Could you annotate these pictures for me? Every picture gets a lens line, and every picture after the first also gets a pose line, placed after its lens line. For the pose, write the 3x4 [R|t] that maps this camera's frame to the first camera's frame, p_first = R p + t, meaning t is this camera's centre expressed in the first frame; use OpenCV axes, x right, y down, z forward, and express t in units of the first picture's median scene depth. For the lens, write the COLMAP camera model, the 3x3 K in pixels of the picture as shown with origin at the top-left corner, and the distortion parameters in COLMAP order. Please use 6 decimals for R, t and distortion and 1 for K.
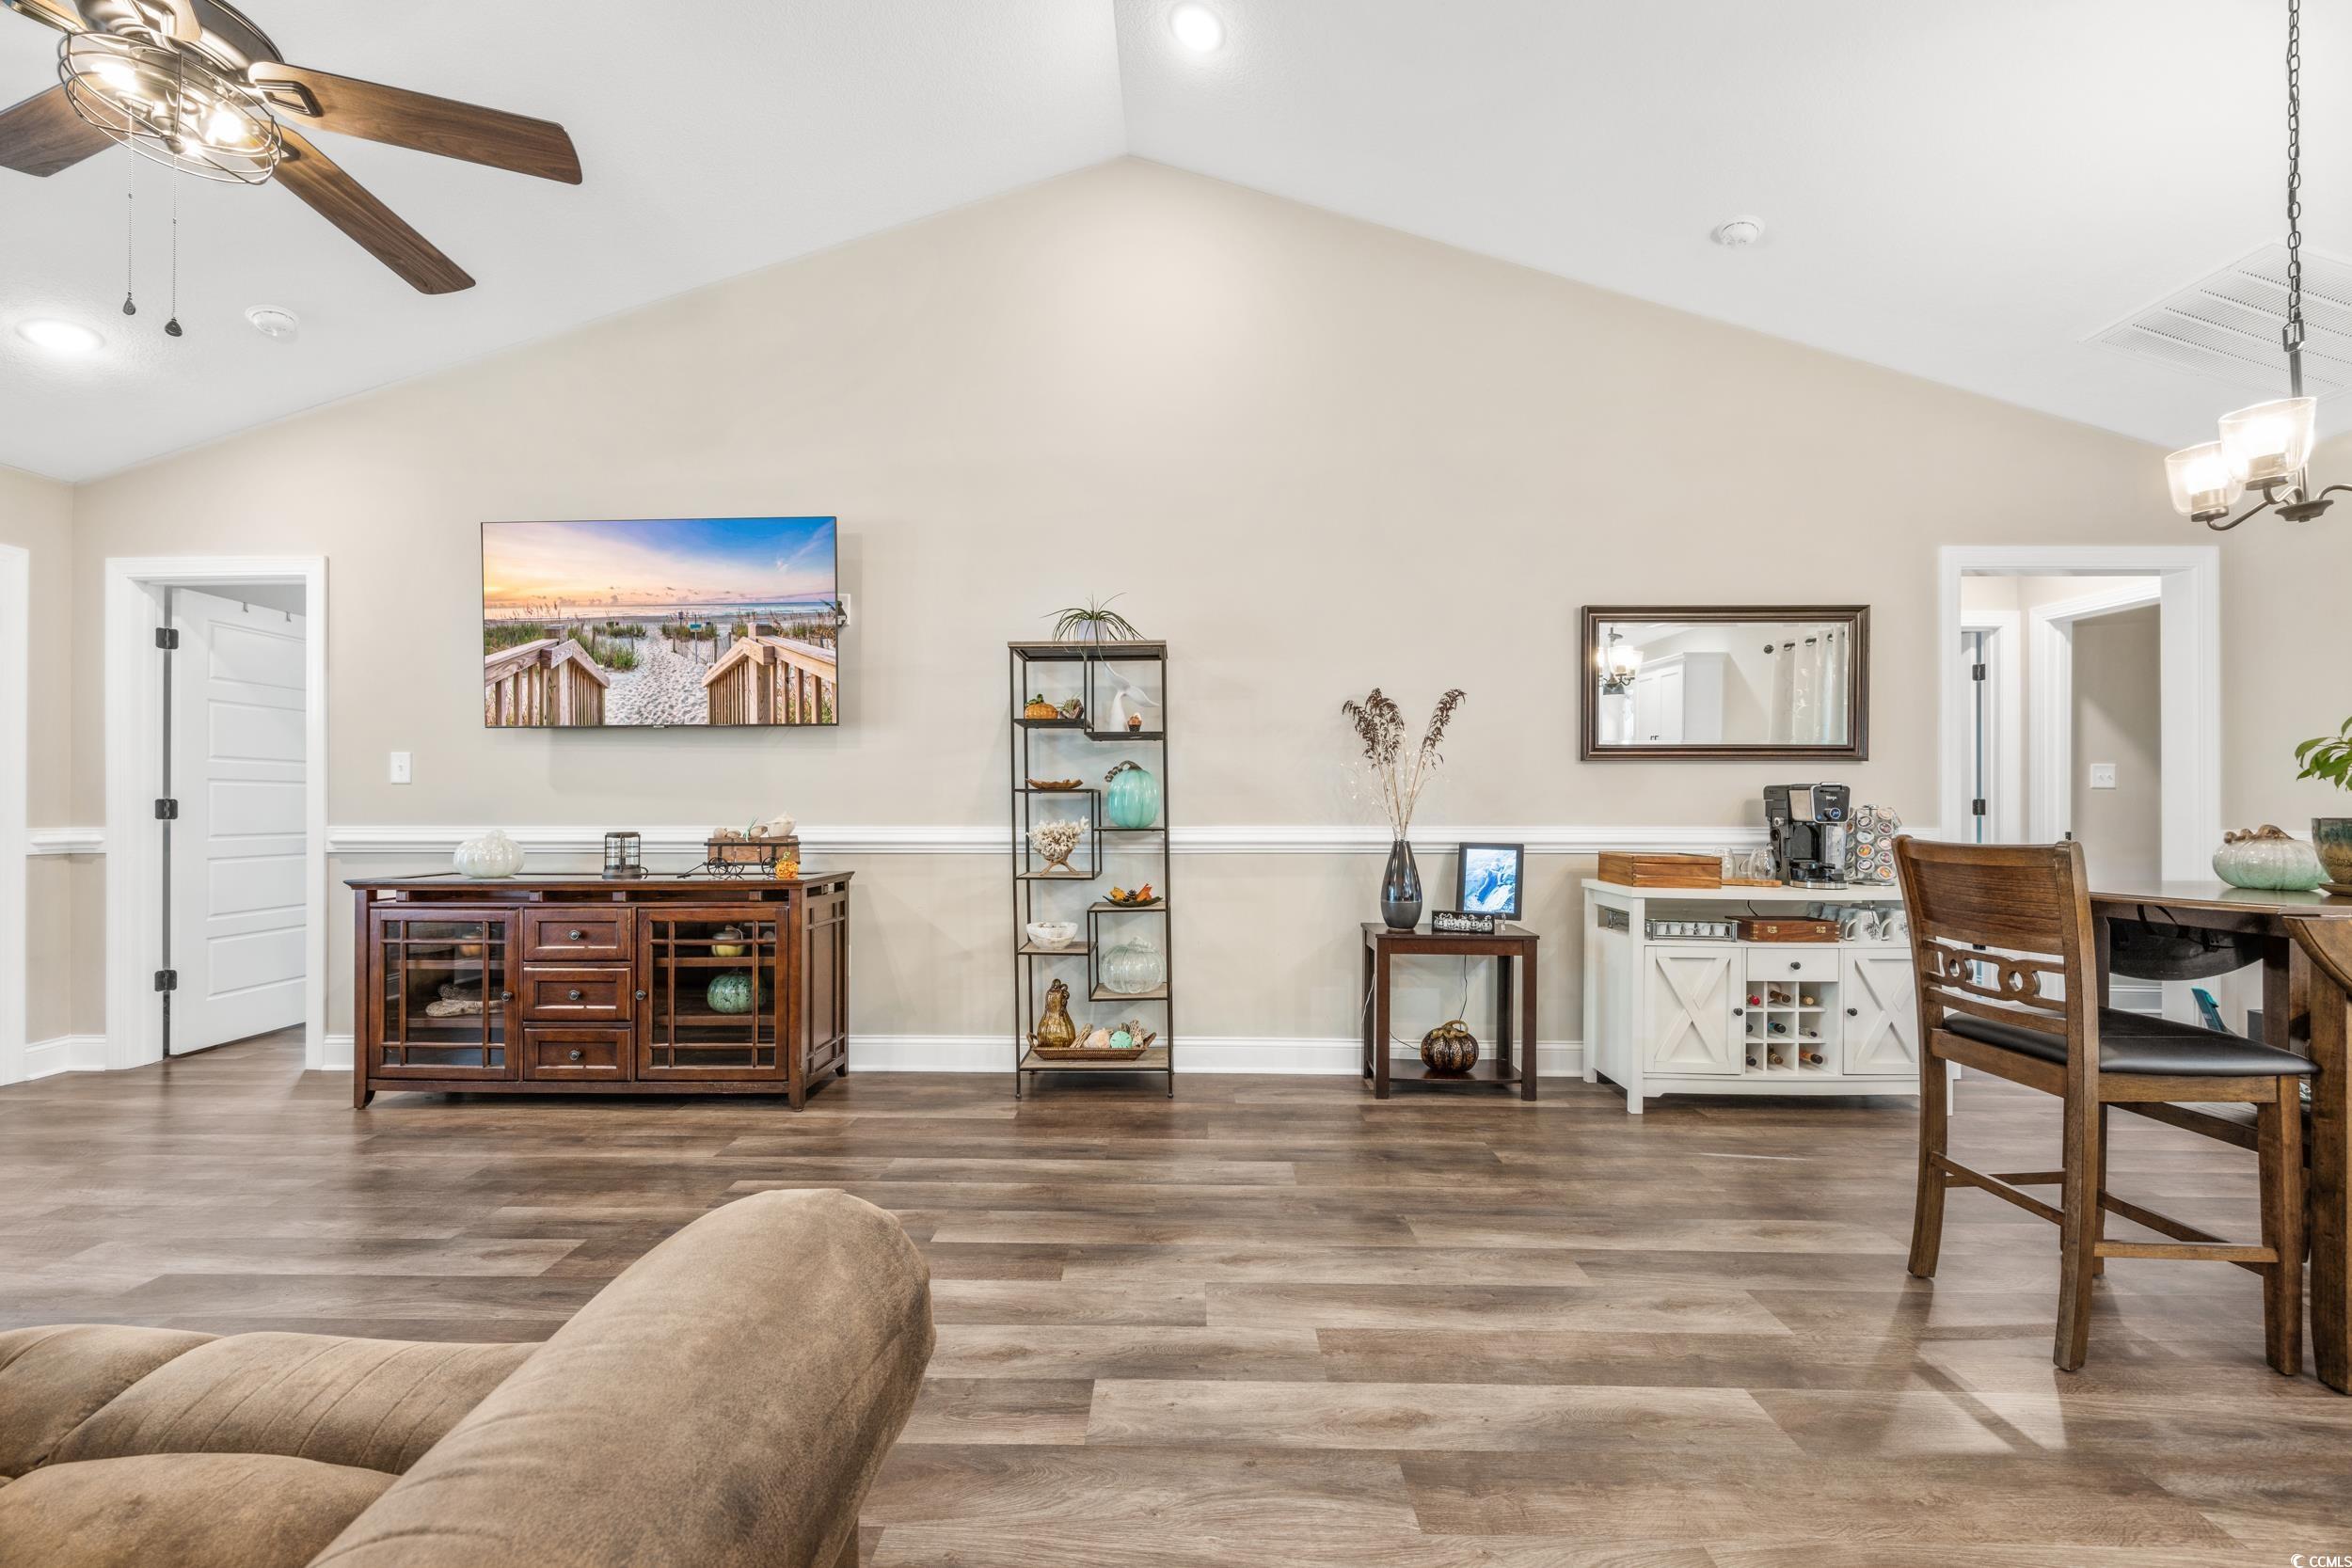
lens RADIAL K [[935.0, 0, 1170.2], [0, 935.0, 797.3], [0, 0, 1]] dist [-0.003014, 0.000133]
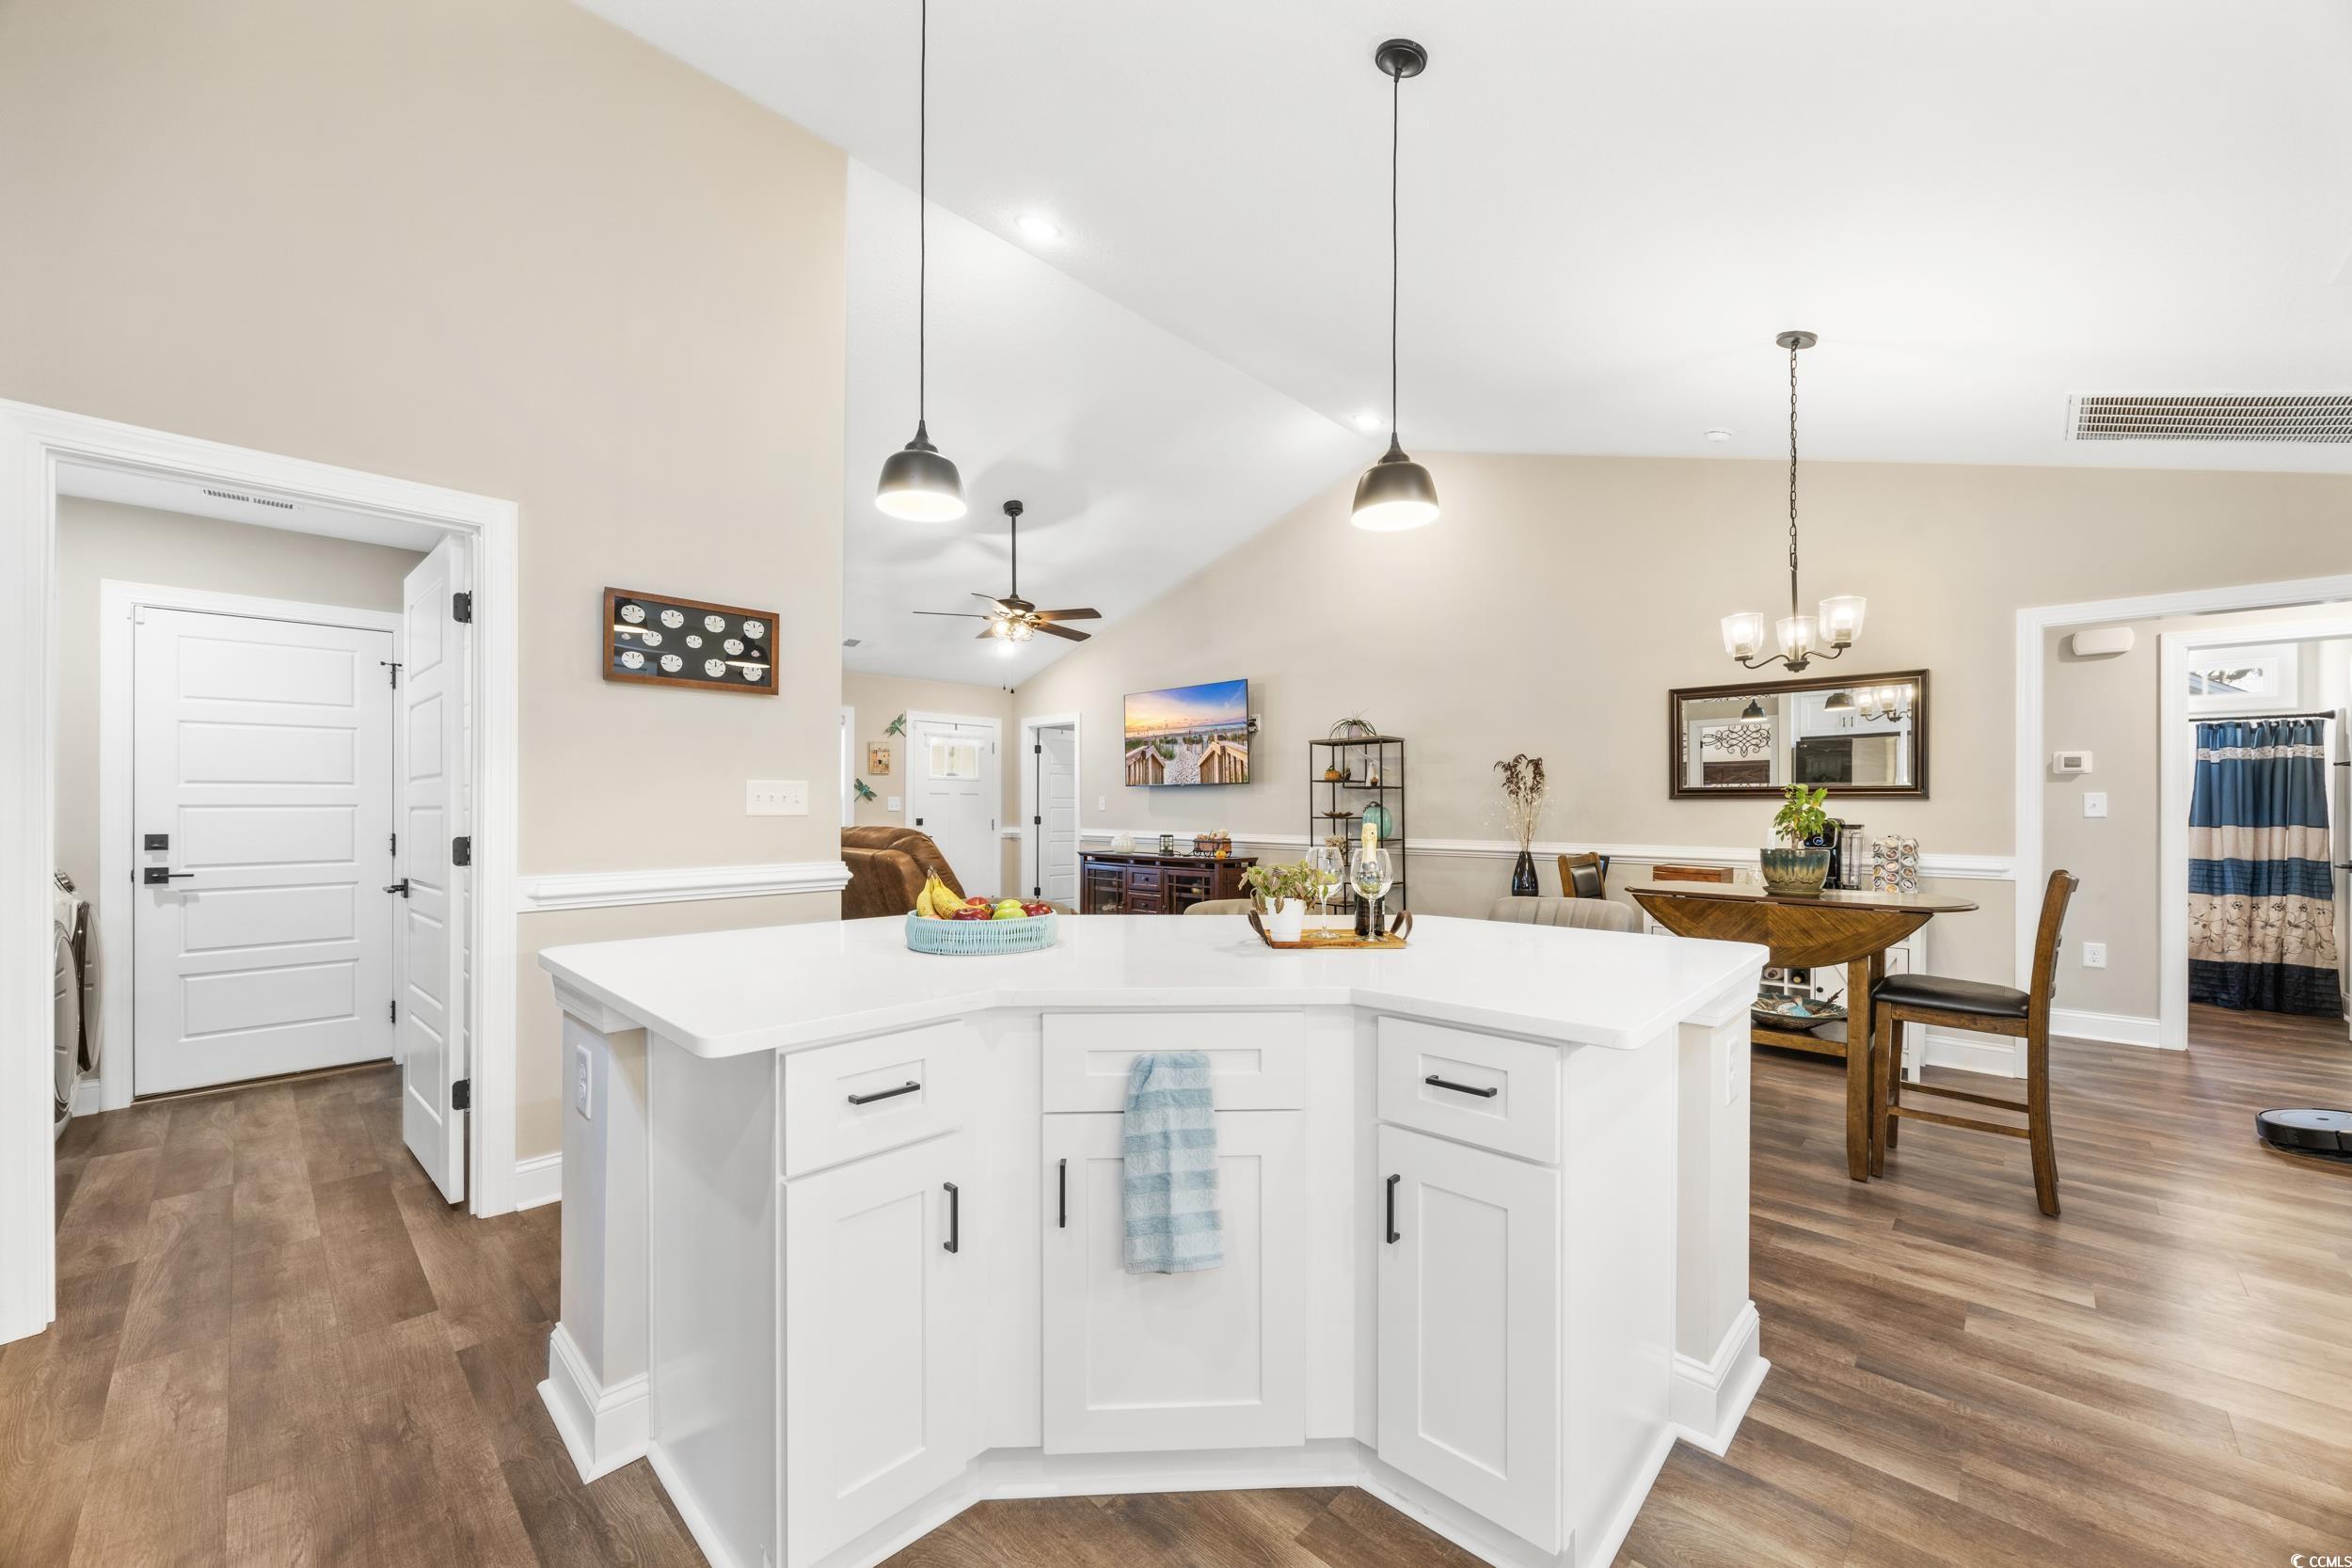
lens RADIAL K [[904.4, 0, 1174.8], [0, 904.4, 806.0], [0, 0, 1]] dist [0.001515, 0.000260]
pose [[0.740112, 0.002262, -0.672480, 0.823395], [0.000386, 0.999993, 0.003788, -0.036465], [0.672483, -0.003062, 0.740106, -0.533332]]
